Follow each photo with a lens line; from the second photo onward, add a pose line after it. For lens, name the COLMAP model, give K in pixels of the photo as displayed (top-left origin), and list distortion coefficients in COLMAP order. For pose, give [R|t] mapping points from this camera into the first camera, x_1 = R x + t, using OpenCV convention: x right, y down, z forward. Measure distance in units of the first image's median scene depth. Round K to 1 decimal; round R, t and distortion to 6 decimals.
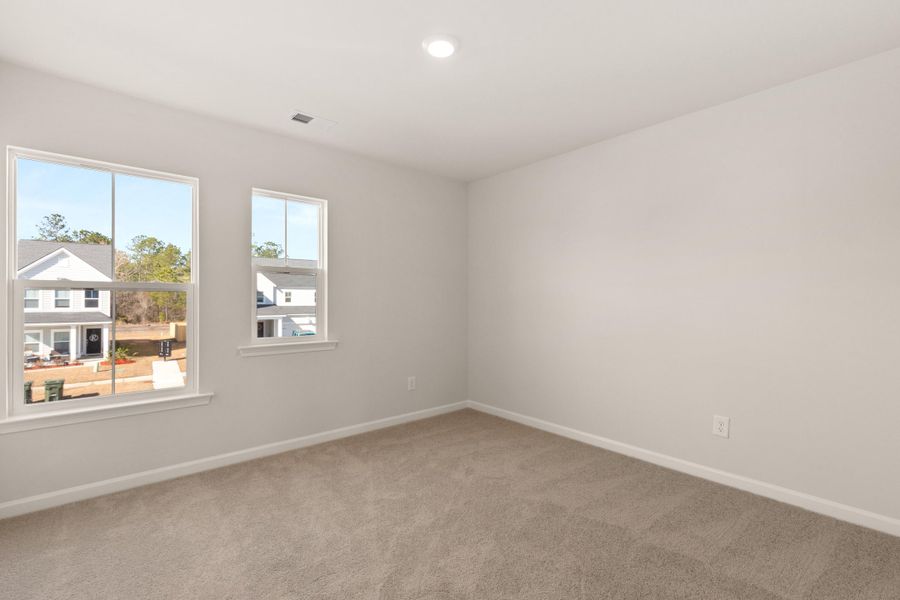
lens RADIAL K [[403.5, 0, 450.0], [0, 403.5, 300.0], [0, 0, 1]] dist [0.011866, 0.000116]
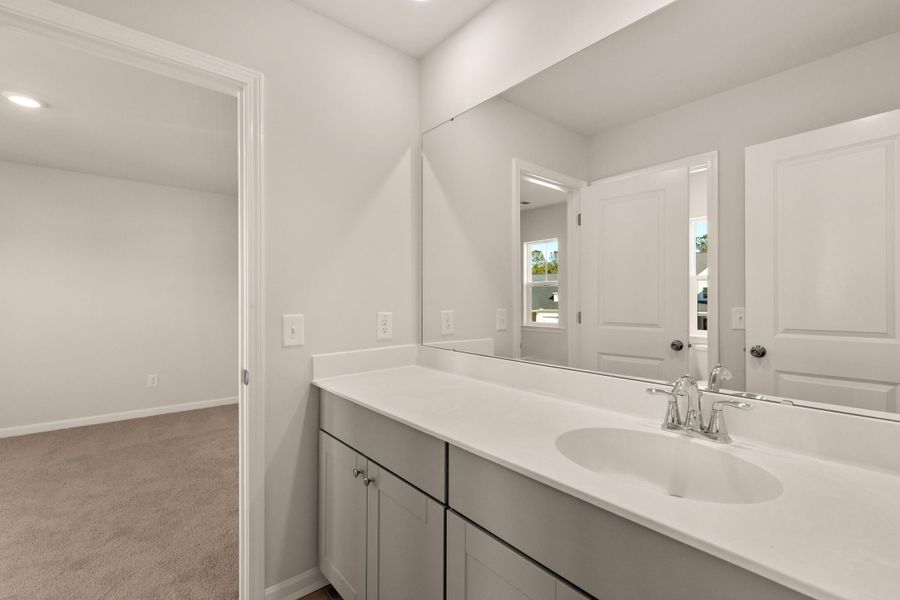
lens RADIAL K [[403.5, 0, 450.0], [0, 403.5, 300.0], [0, 0, 1]] dist [0.011866, 0.000116]
pose [[0.031478, 0.000301, 0.999504, -1.080023], [0.000941, 1.000000, -0.000331, -0.016000], [-0.999504, 0.000951, 0.031477, -0.285699]]
